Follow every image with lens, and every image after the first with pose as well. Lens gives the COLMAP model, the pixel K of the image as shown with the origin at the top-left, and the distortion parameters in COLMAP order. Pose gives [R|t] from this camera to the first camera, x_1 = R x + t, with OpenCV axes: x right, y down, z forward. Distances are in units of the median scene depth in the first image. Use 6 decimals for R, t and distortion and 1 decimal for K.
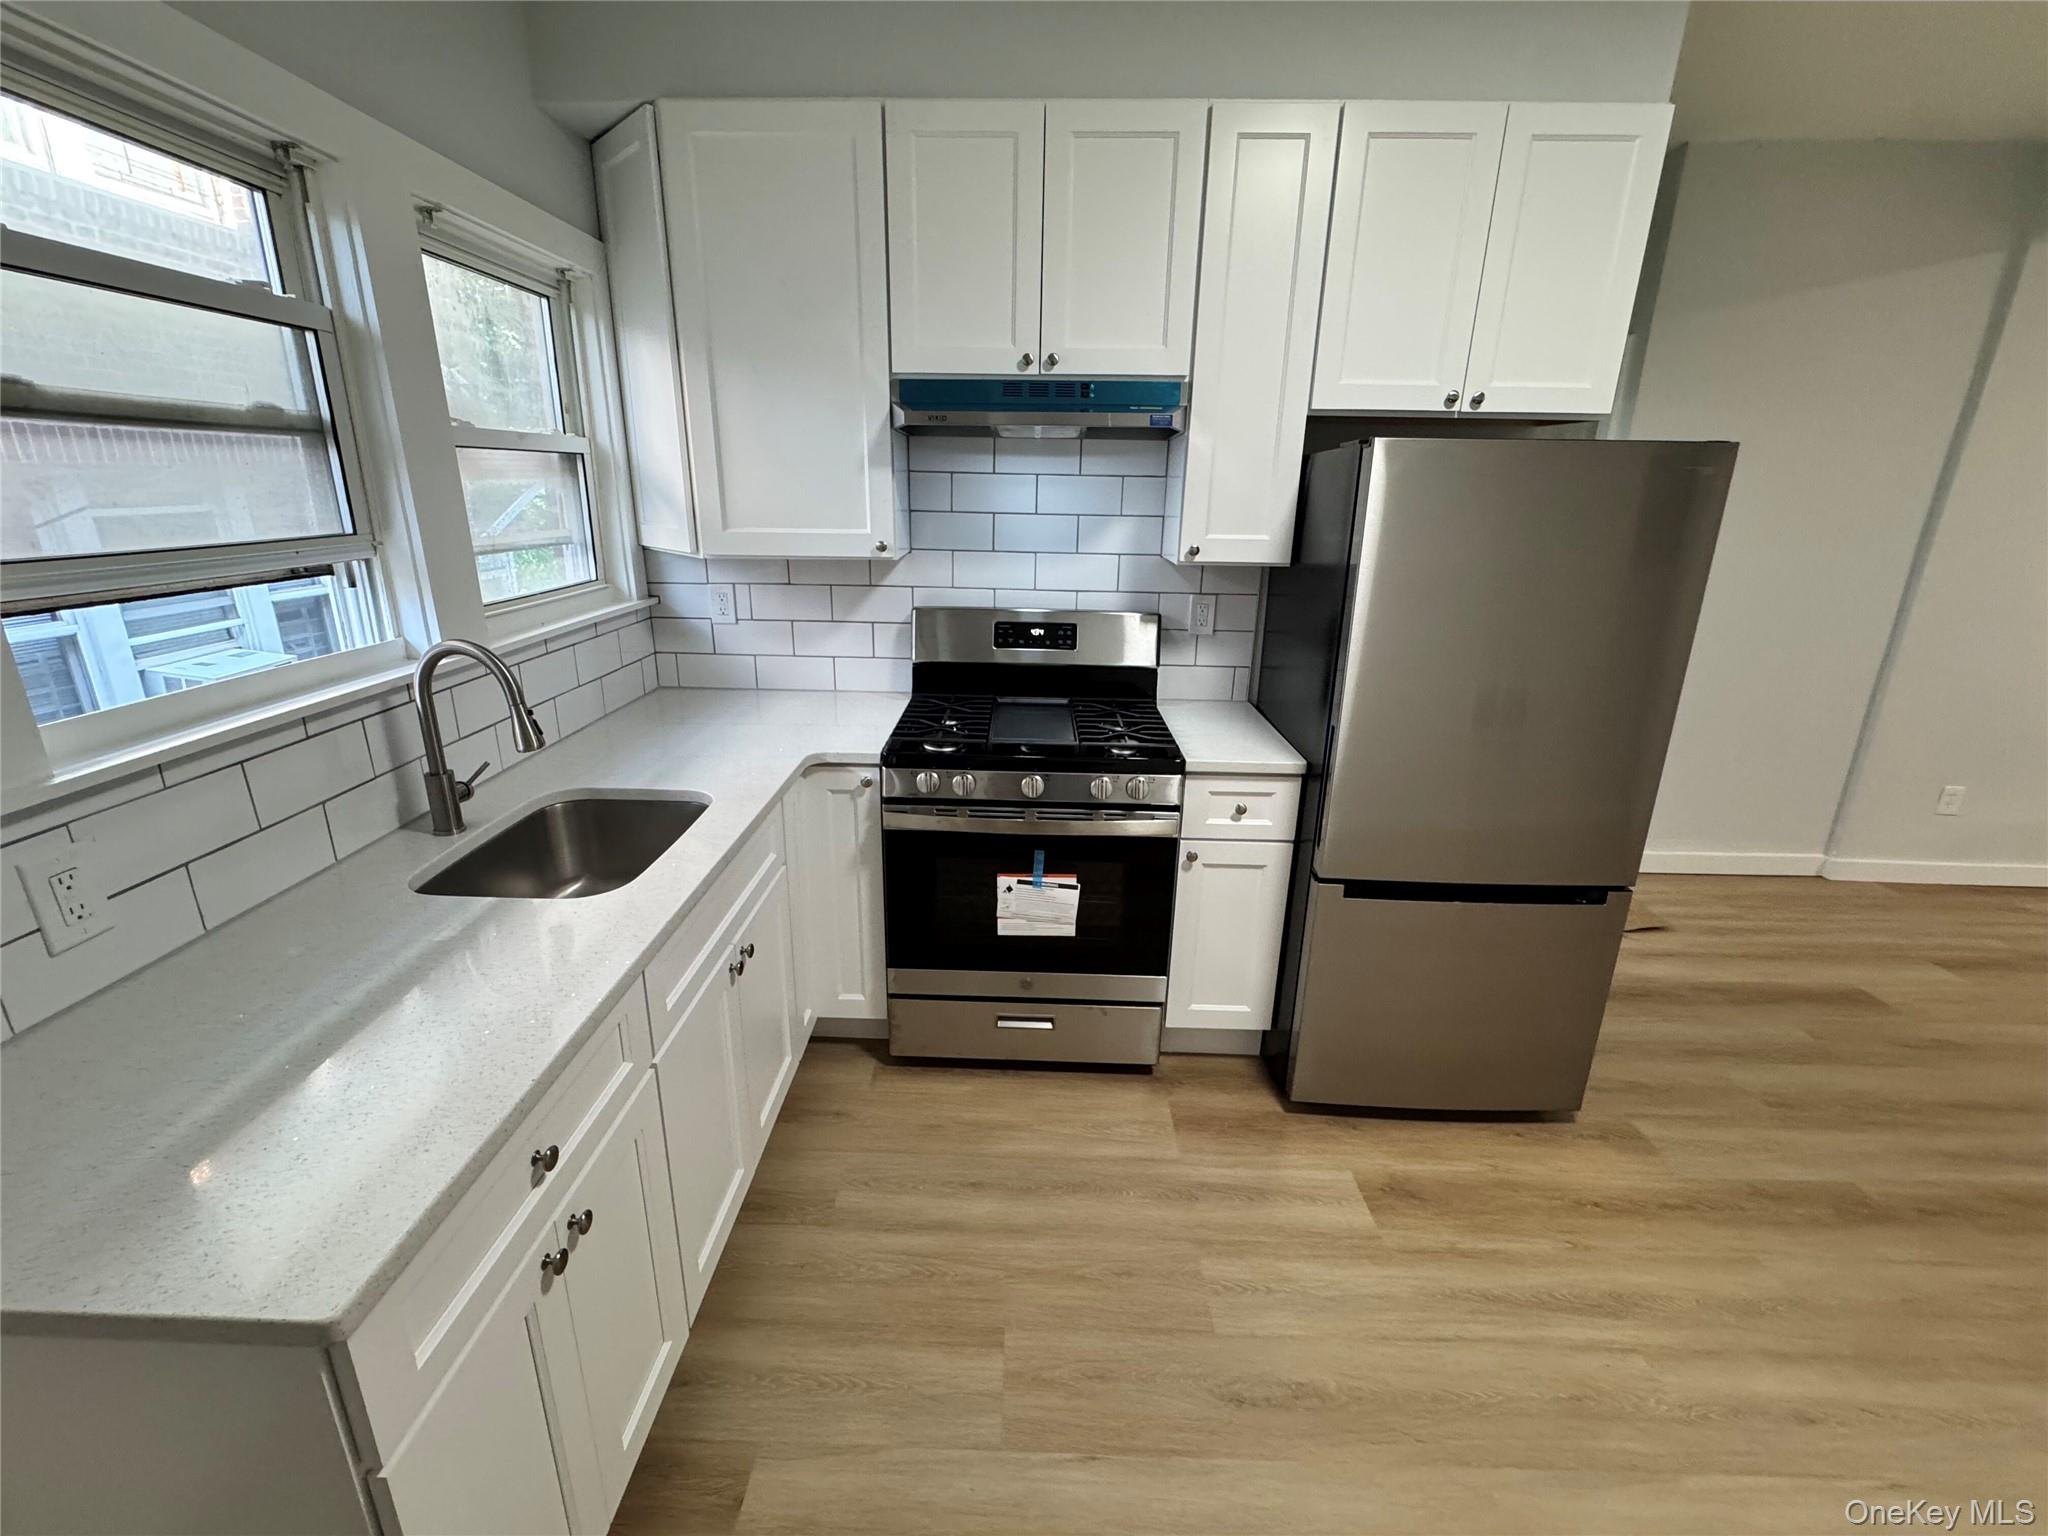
lens RADIAL K [[876.3, 0, 1014.4], [0, 876.3, 765.4], [0, 0, 1]] dist [-0.003563, 0.000032]
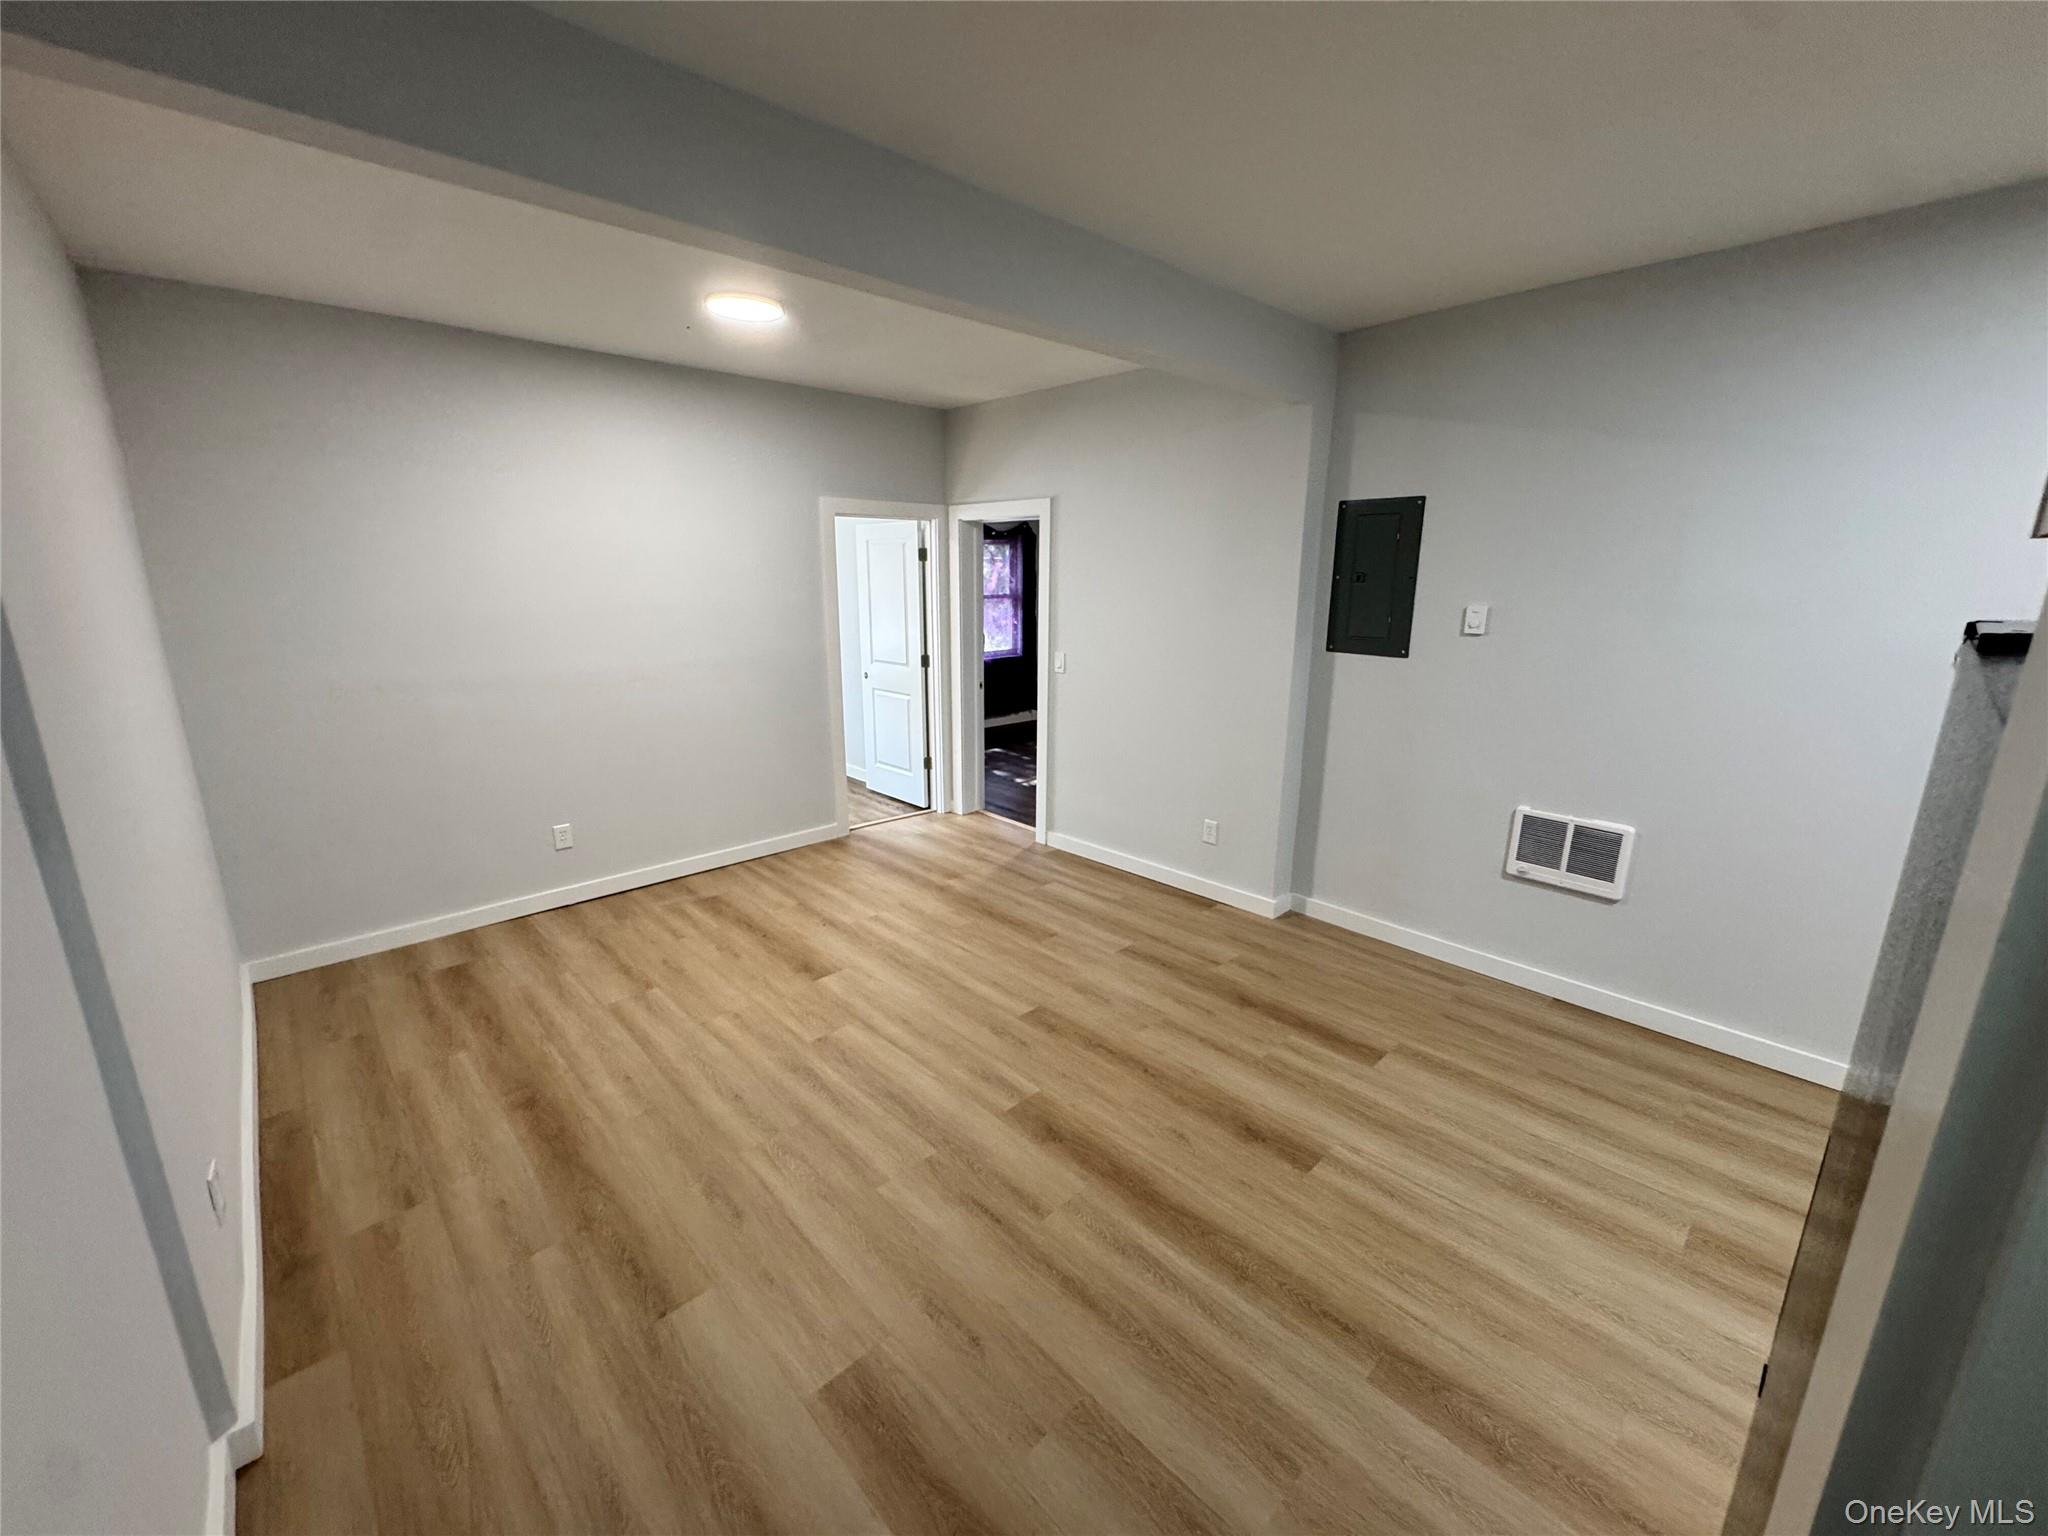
lens RADIAL K [[820.9, 0, 1025.5], [0, 820.9, 759.1], [0, 0, 1]] dist [-0.001969, -0.000155]
pose [[-0.705657, -0.177613, 0.685932, 0.692141], [0.204609, 0.875752, 0.437257, -0.499934], [-0.678368, 0.448901, -0.581639, 1.352979]]
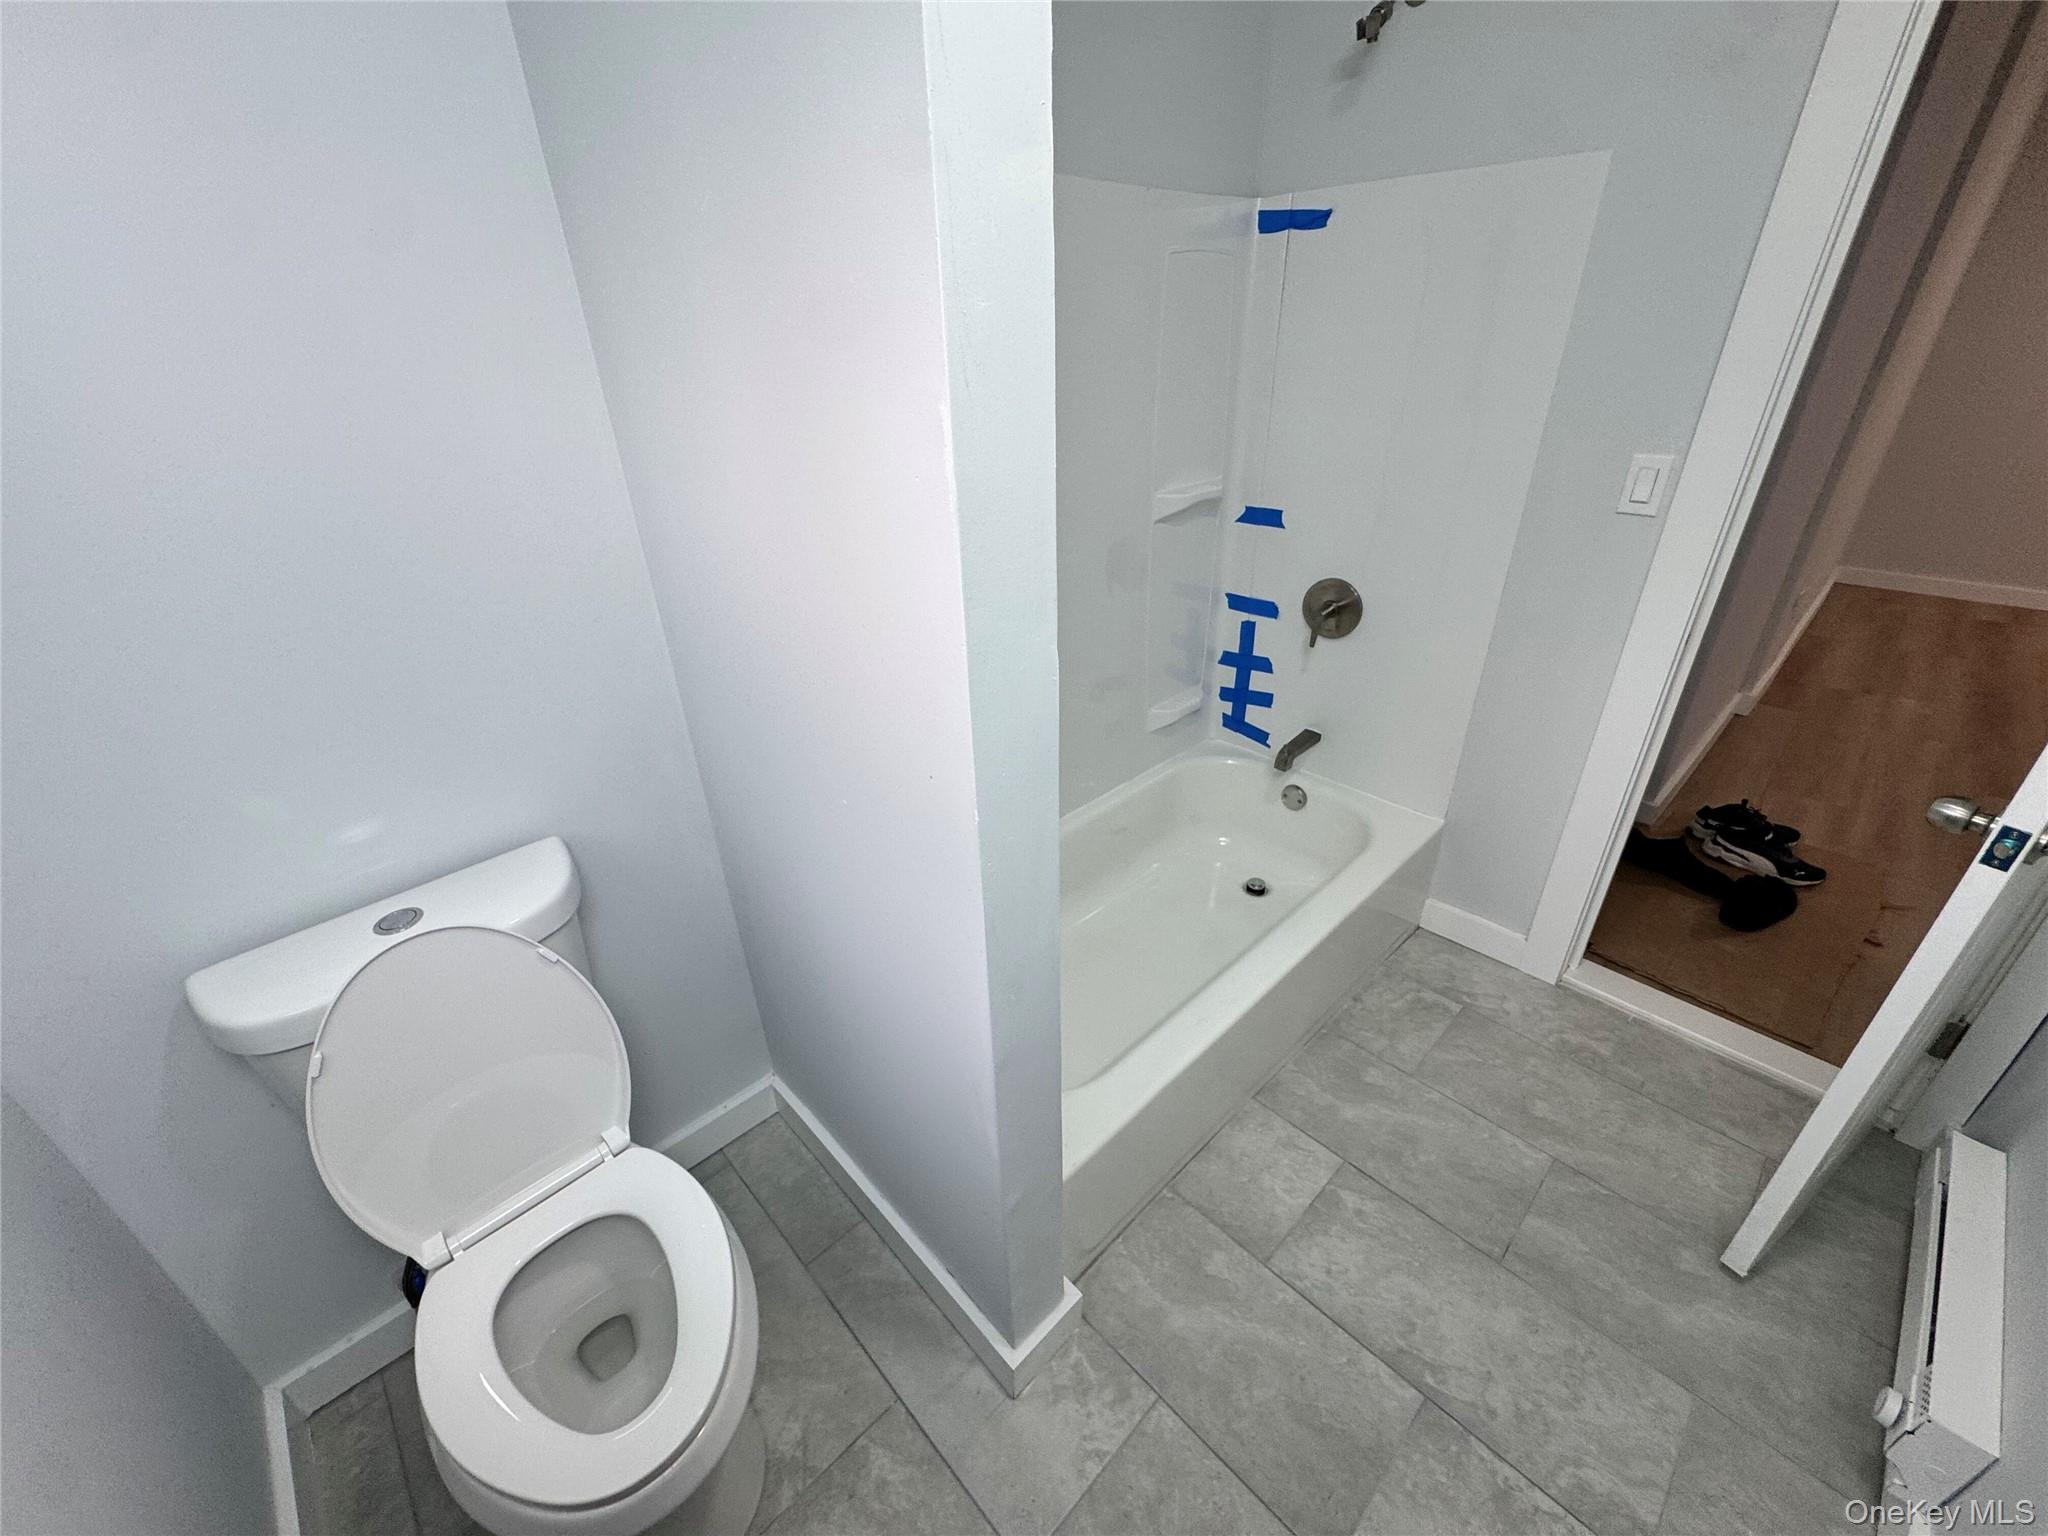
lens RADIAL K [[820.9, 0, 1025.5], [0, 820.9, 759.1], [0, 0, 1]] dist [-0.001969, -0.000155]
pose [[0.704319, -0.361262, 0.611084, -0.300374], [0.249823, 0.931896, 0.262981, -0.423597], [-0.664472, -0.032560, 0.746604, 1.423606]]
